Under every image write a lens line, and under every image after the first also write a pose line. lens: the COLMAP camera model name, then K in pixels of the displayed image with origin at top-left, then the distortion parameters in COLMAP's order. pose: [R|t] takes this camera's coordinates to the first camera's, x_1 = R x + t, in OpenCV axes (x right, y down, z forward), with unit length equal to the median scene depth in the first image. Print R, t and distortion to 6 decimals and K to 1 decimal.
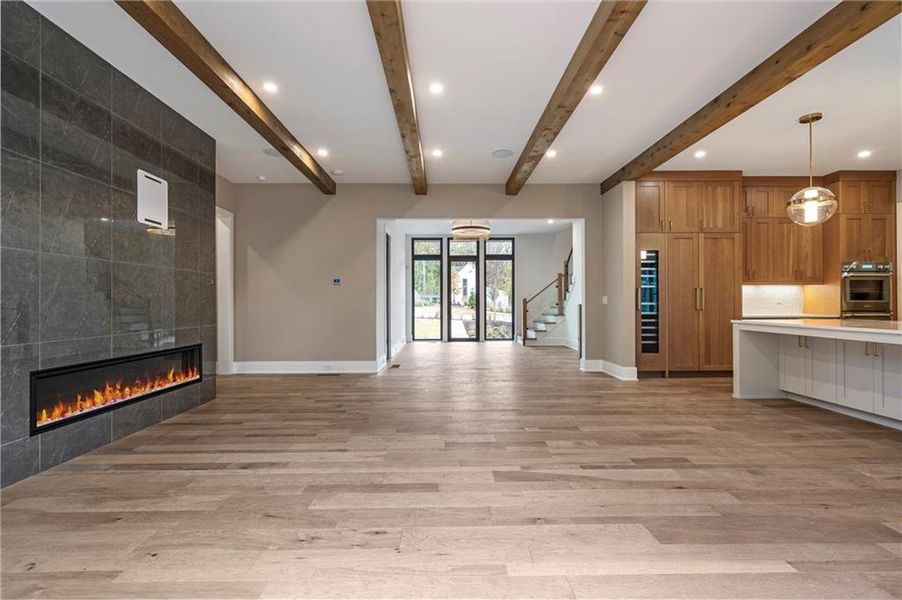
lens RADIAL K [[449.7, 0, 440.1], [0, 449.7, 303.4], [0, 0, 1]] dist [0.000268, -0.000062]
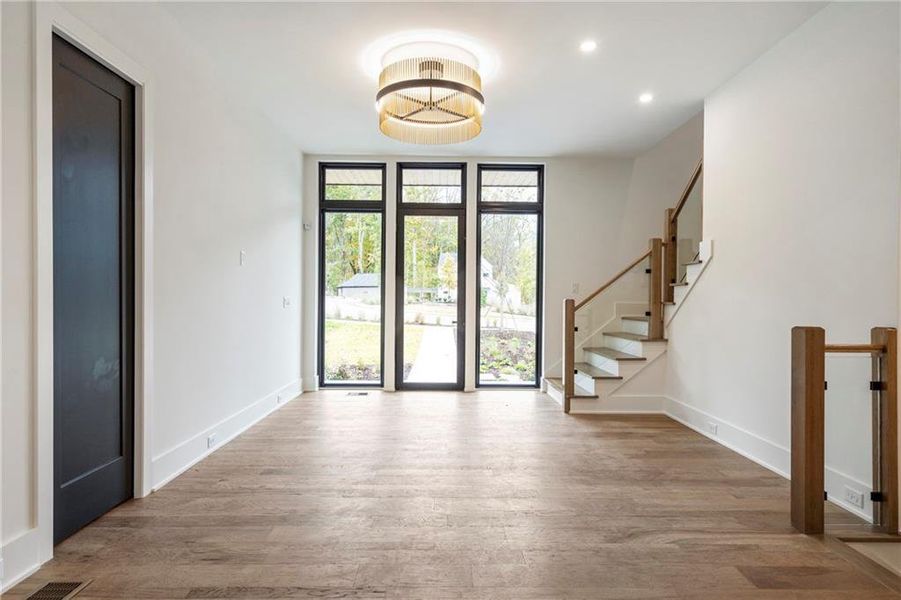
lens RADIAL K [[409.3, 0, 468.9], [0, 409.3, 299.9], [0, 0, 1]] dist [0.001386, -0.000355]
pose [[0.999382, 0.010579, 0.033519, 0.076797], [-0.010791, 0.999923, 0.006172, -0.010756], [-0.033452, -0.006530, 0.999419, 0.584124]]
